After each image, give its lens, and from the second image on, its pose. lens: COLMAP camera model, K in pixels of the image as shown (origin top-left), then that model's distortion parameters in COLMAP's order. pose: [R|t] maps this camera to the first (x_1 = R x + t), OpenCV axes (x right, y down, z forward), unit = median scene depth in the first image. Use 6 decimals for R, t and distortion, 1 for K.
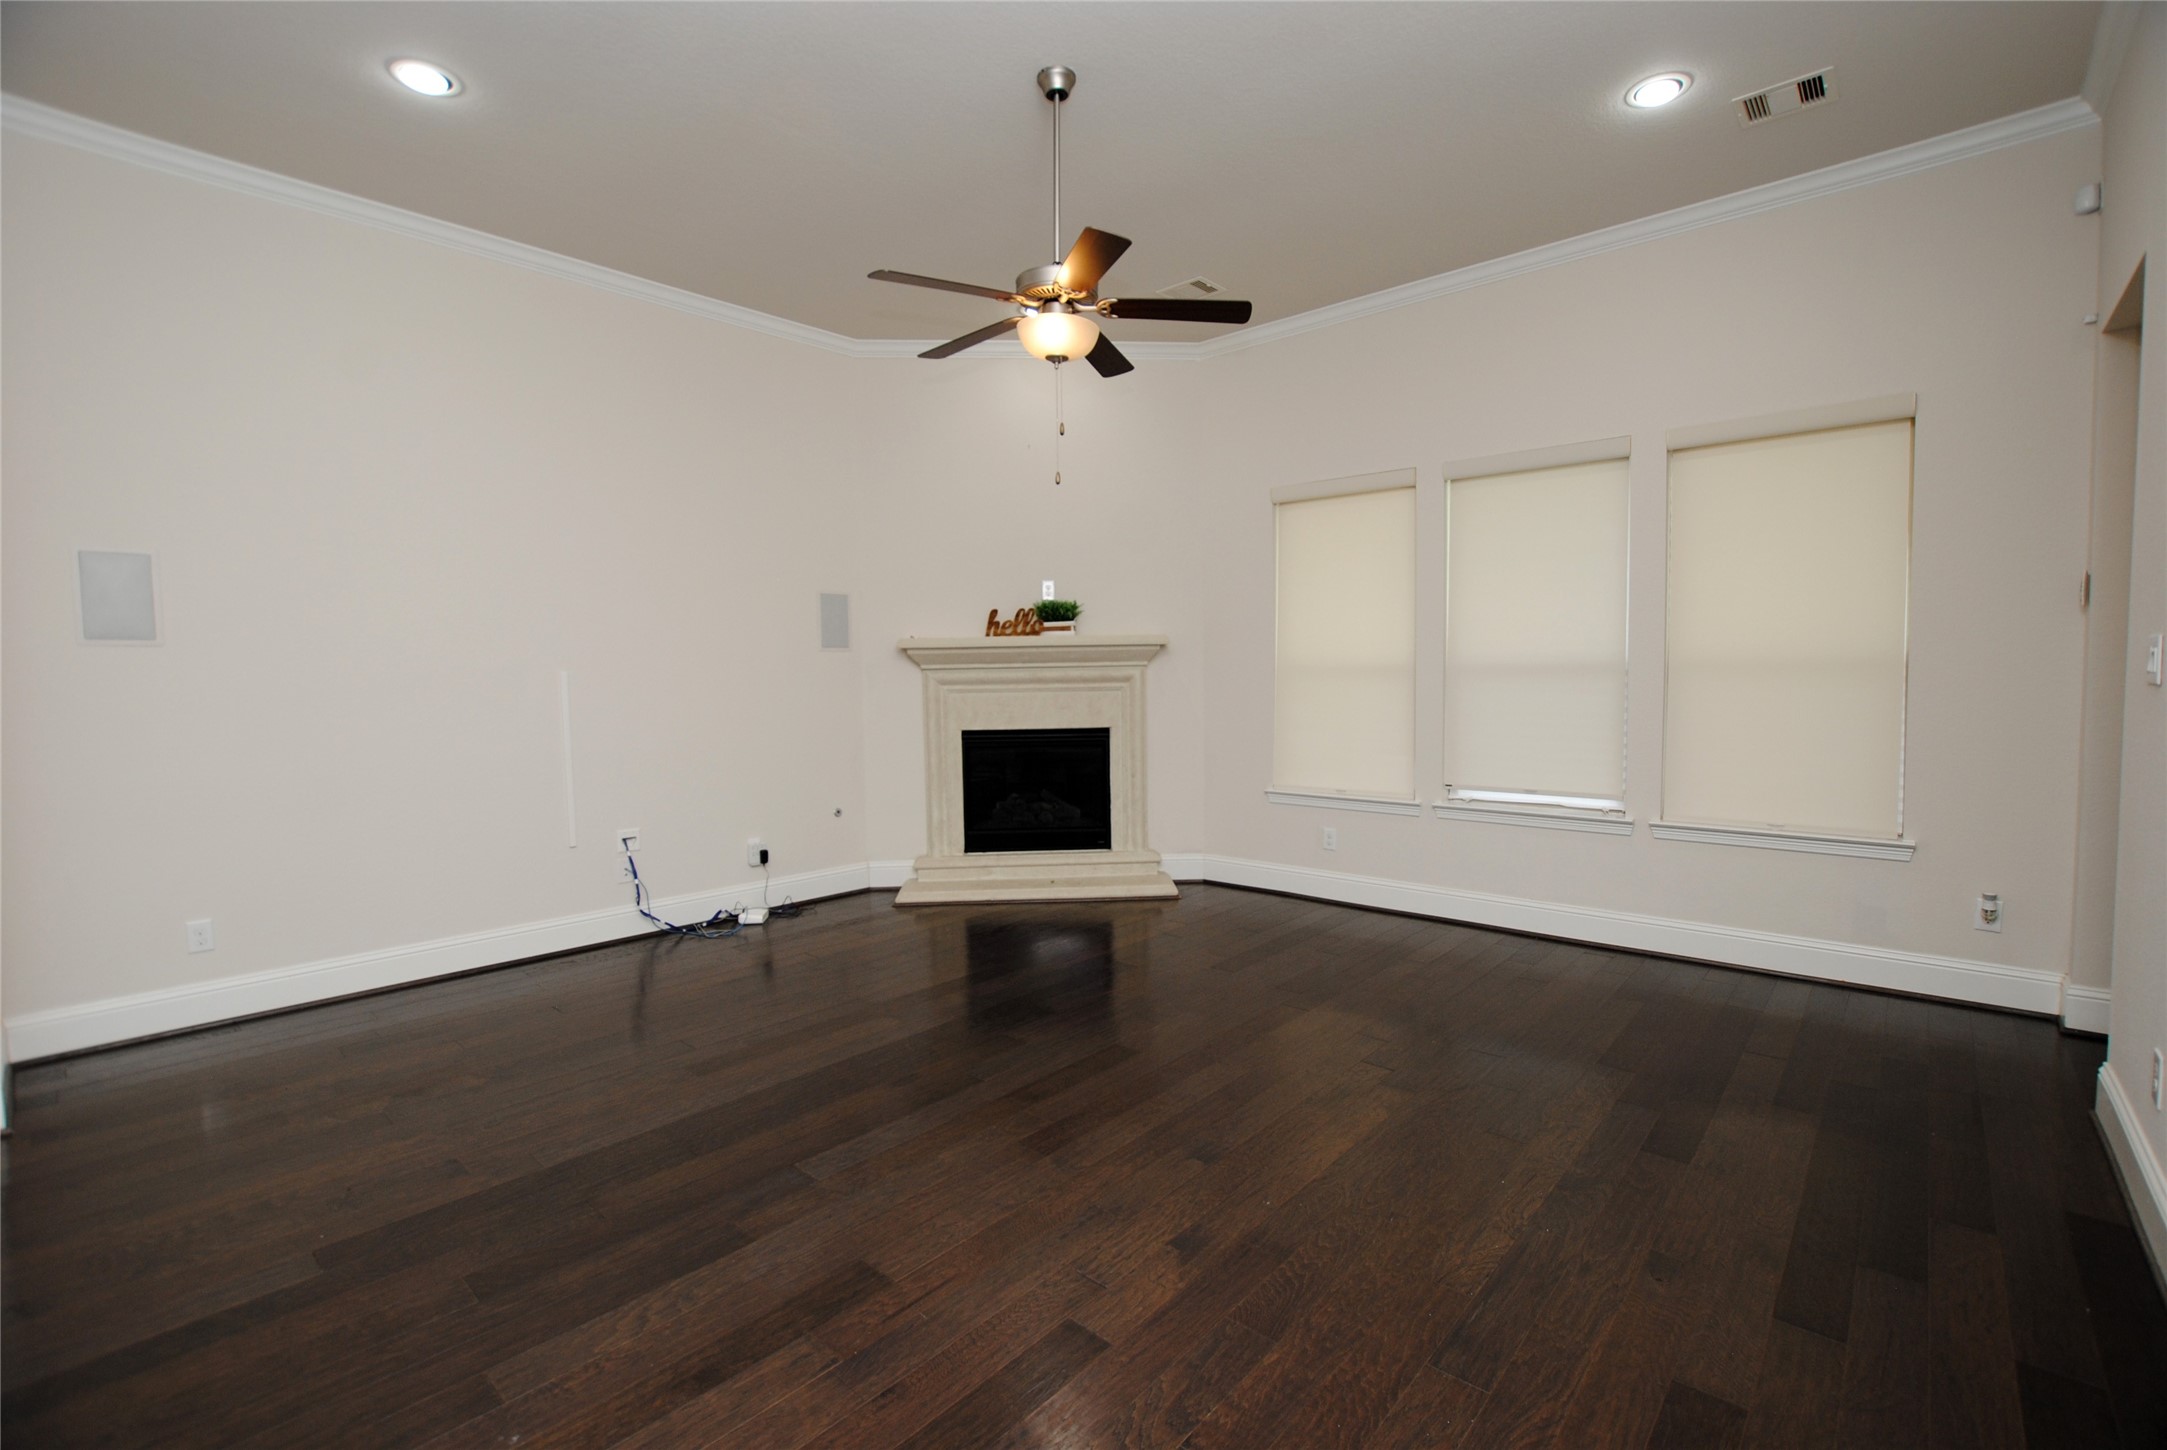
lens RADIAL K [[955.5, 0, 1089.3], [0, 955.5, 731.8], [0, 0, 1]] dist [-0.034787, 0.005766]
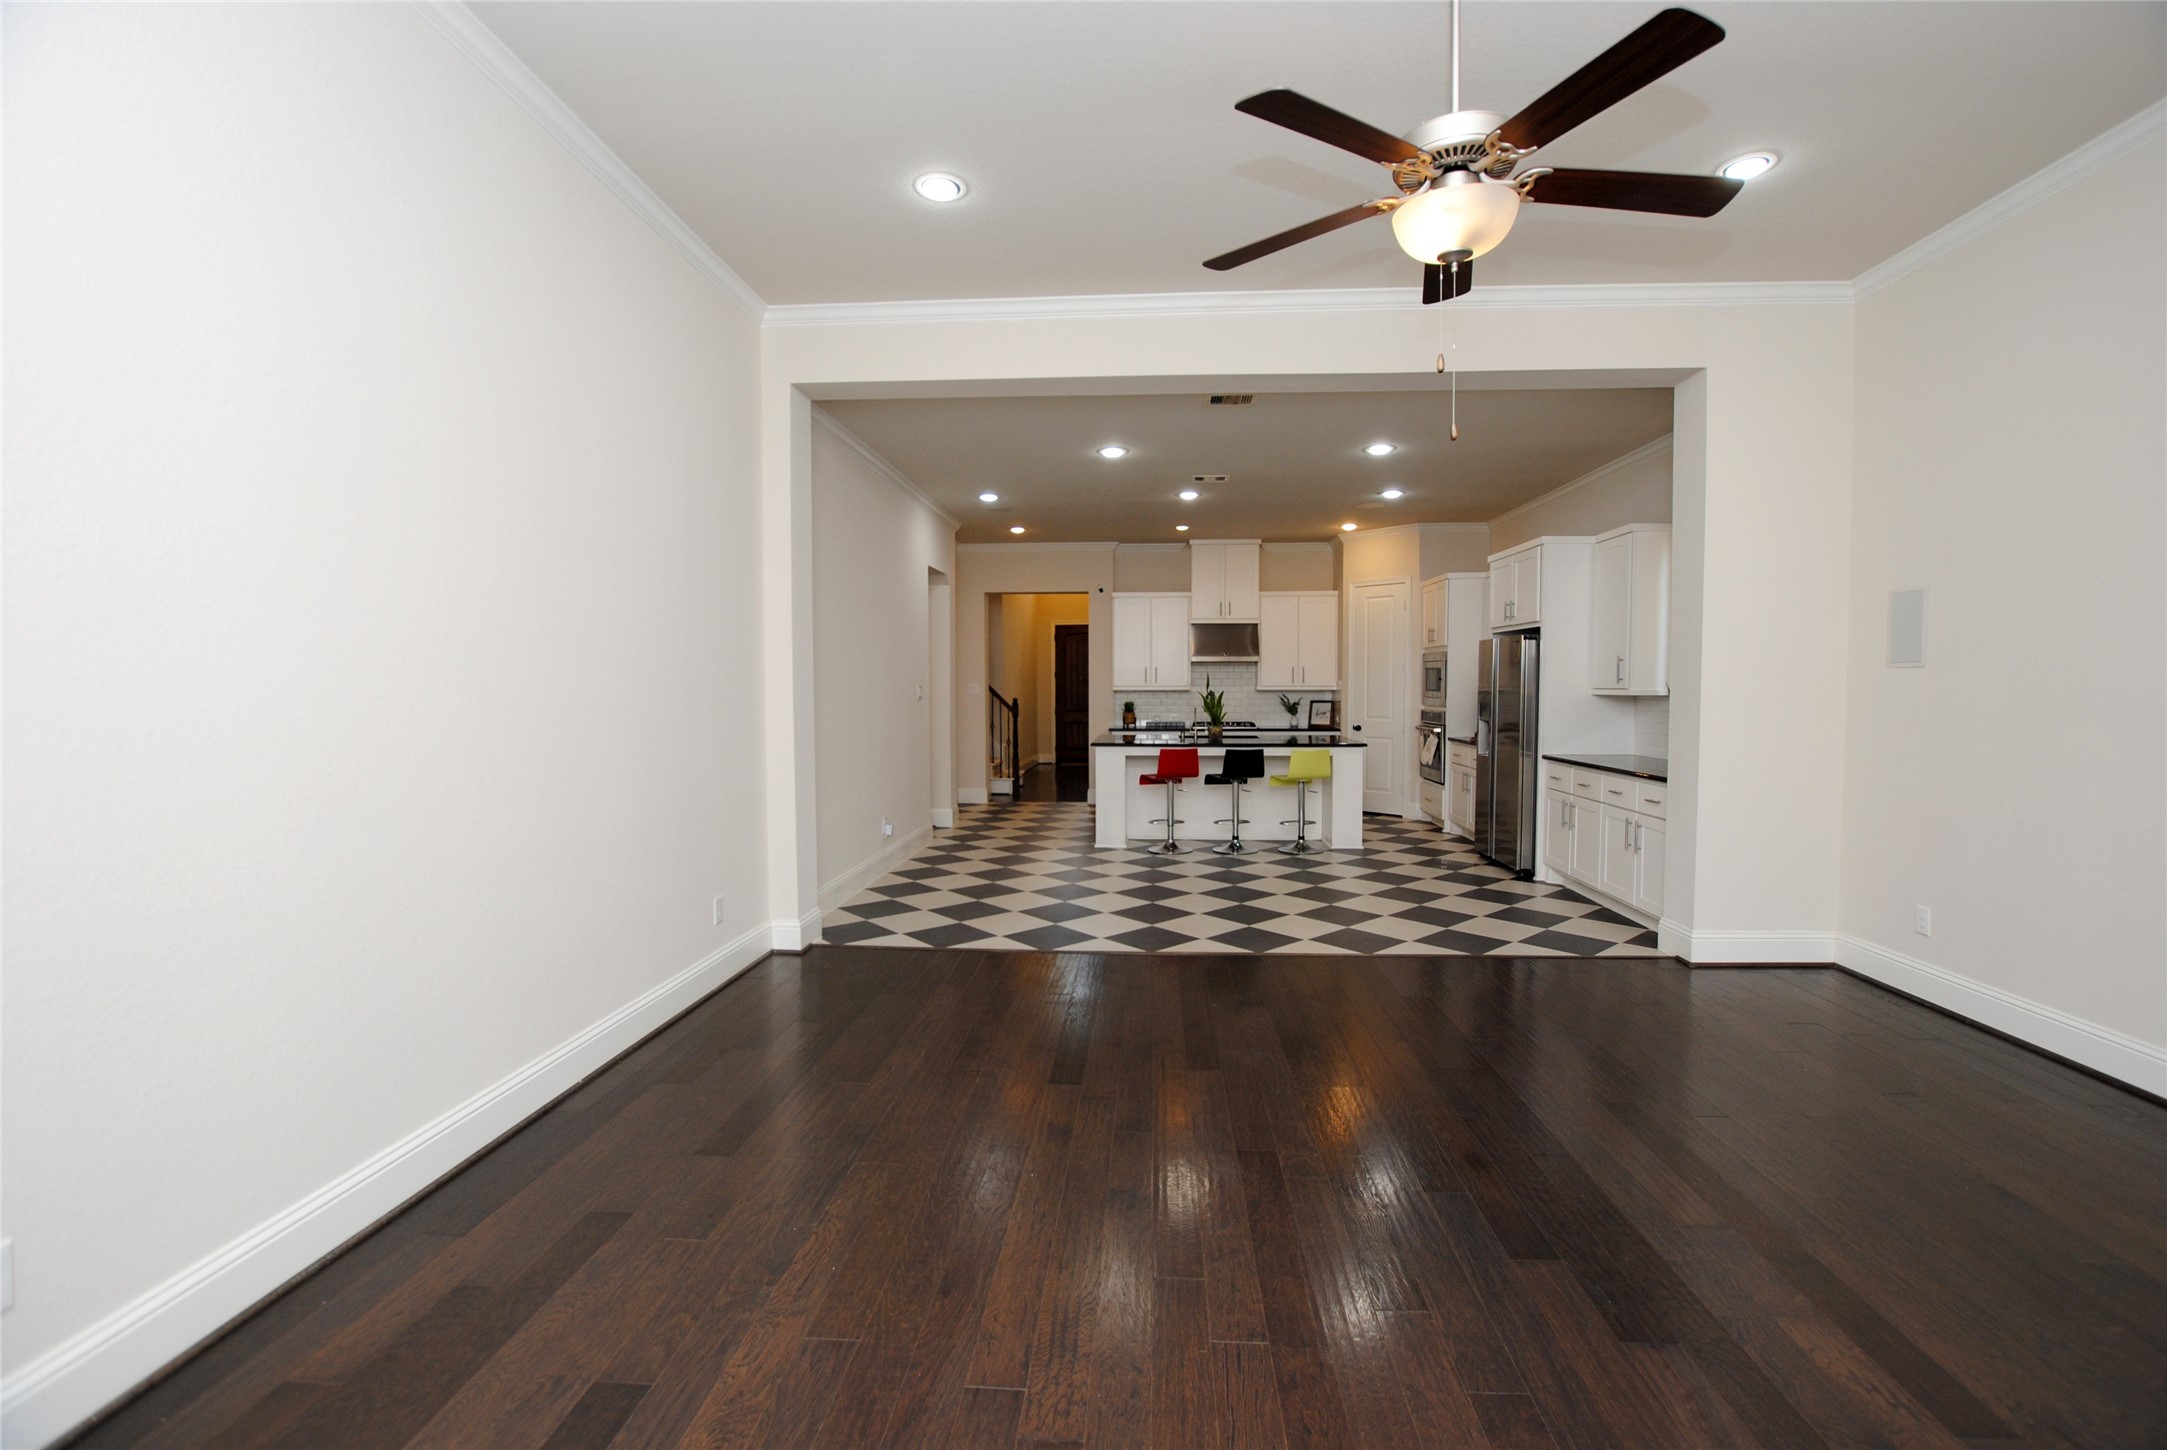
lens RADIAL K [[955.5, 0, 1087.5], [0, 955.5, 718.5], [0, 0, 1]] dist [-0.034787, 0.005766]
pose [[-0.792352, 0.037685, -0.608899, 0.557213], [-0.026151, 0.995075, 0.095616, -0.108311], [0.609503, 0.091684, -0.787464, 1.300838]]
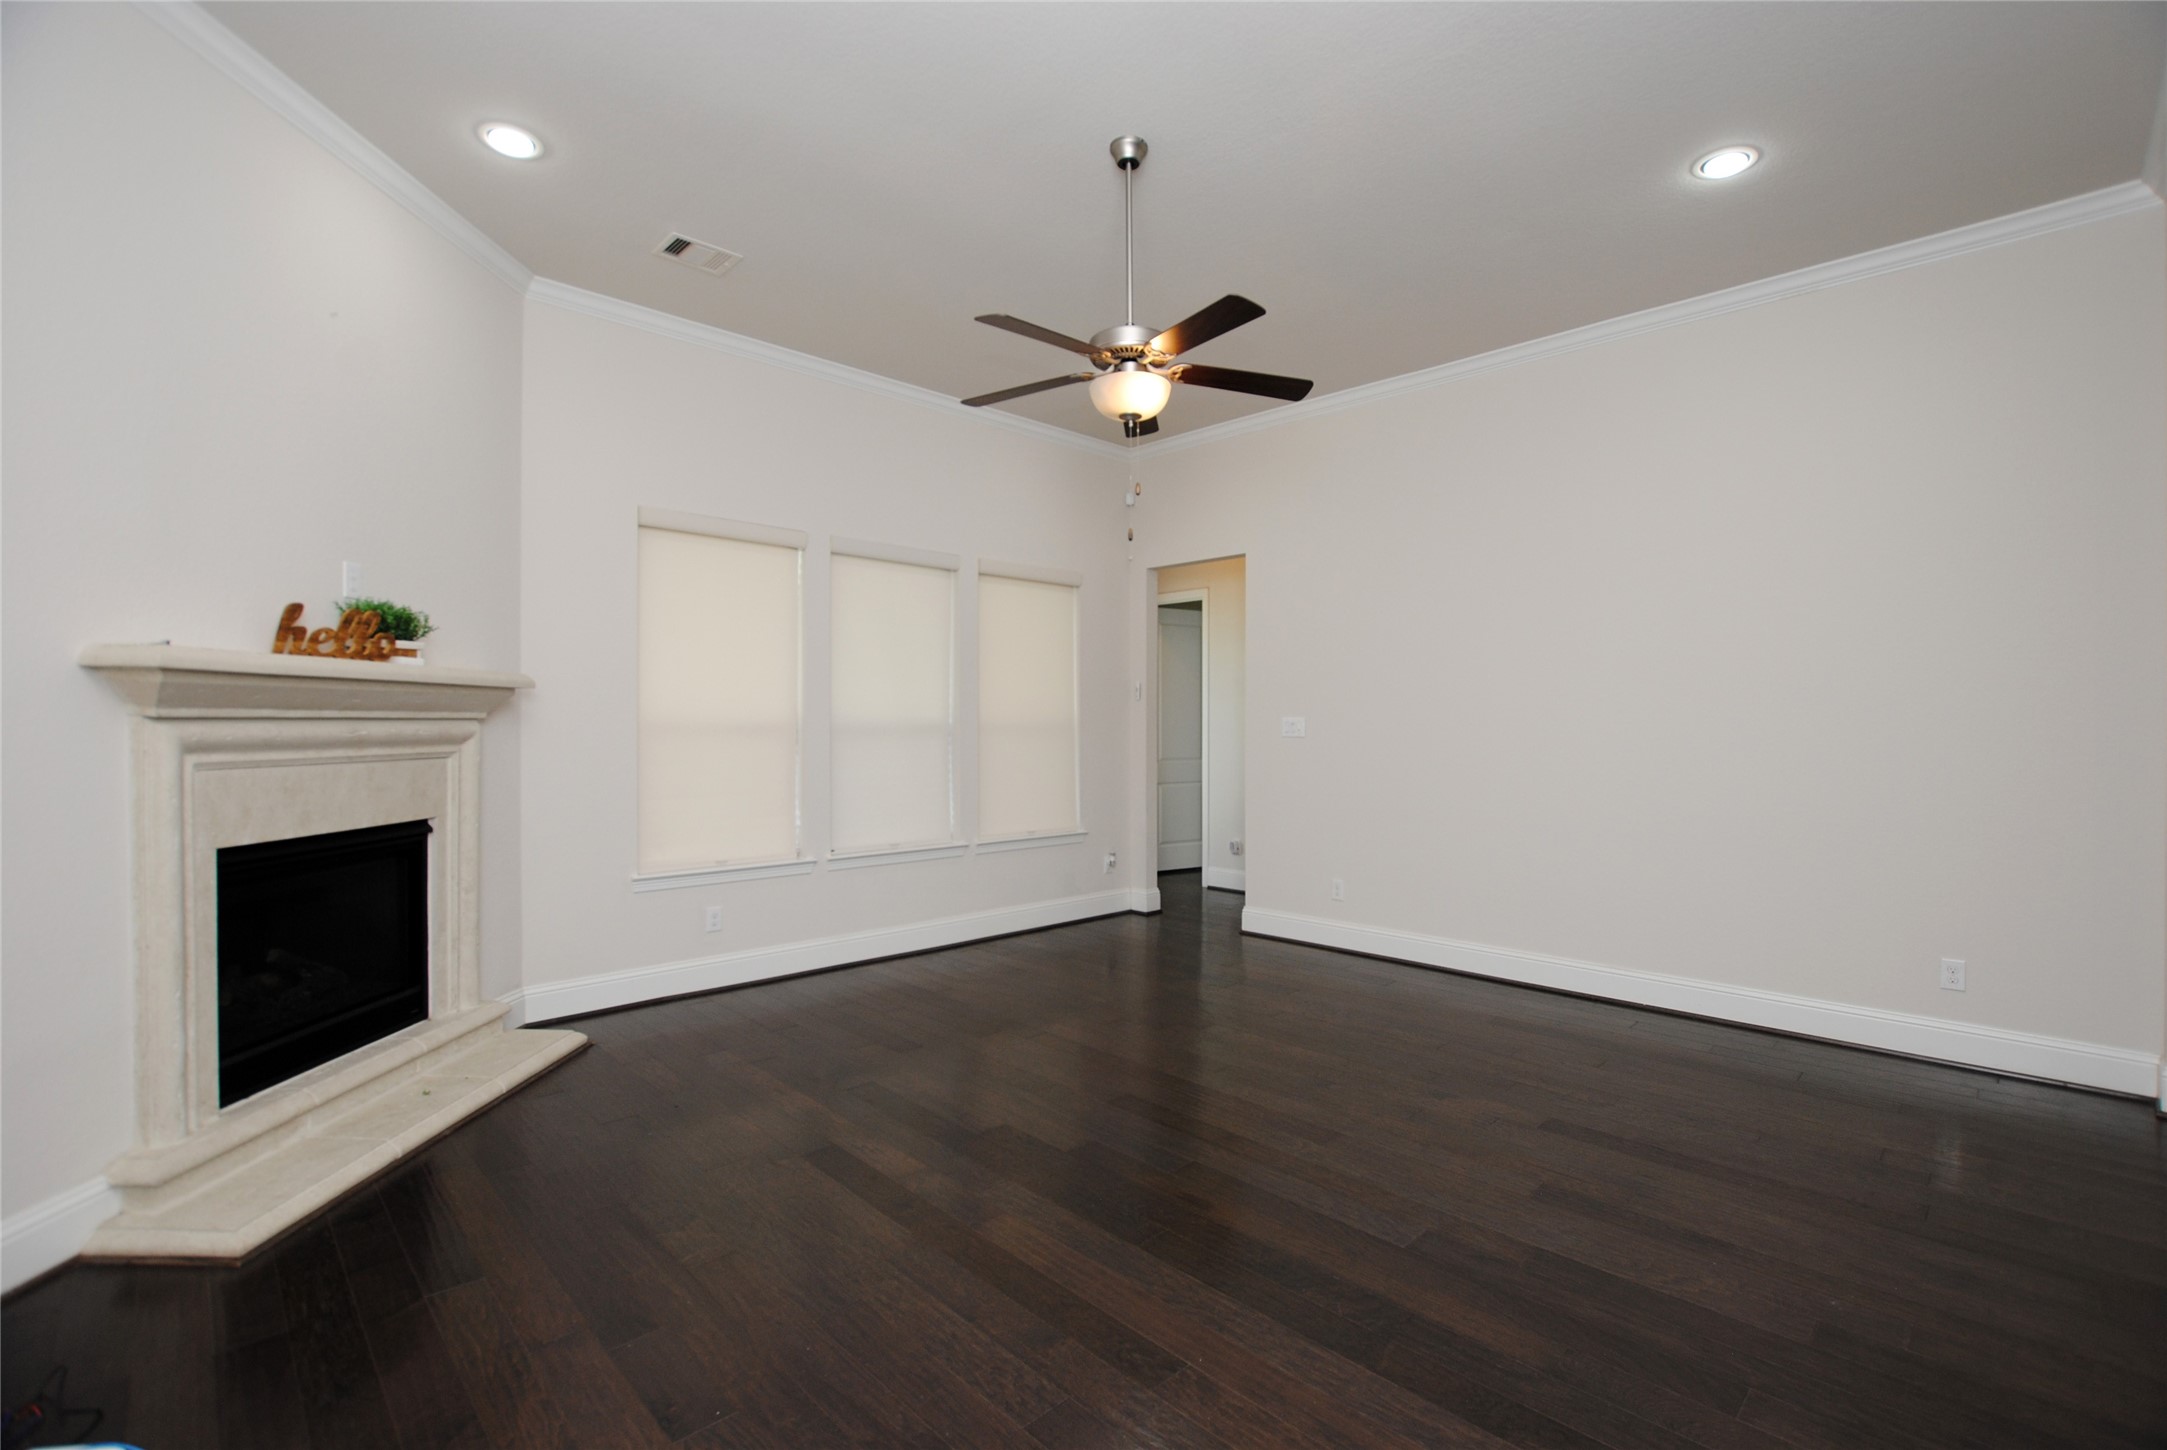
lens RADIAL K [[955.5, 0, 1110.3], [0, 955.5, 729.3], [0, 0, 1]] dist [-0.034787, 0.005766]
pose [[0.054867, 0.009427, 0.998449, -0.952691], [0.061046, 0.998053, -0.012778, -0.046752], [-0.996626, 0.061652, 0.054185, 0.907413]]
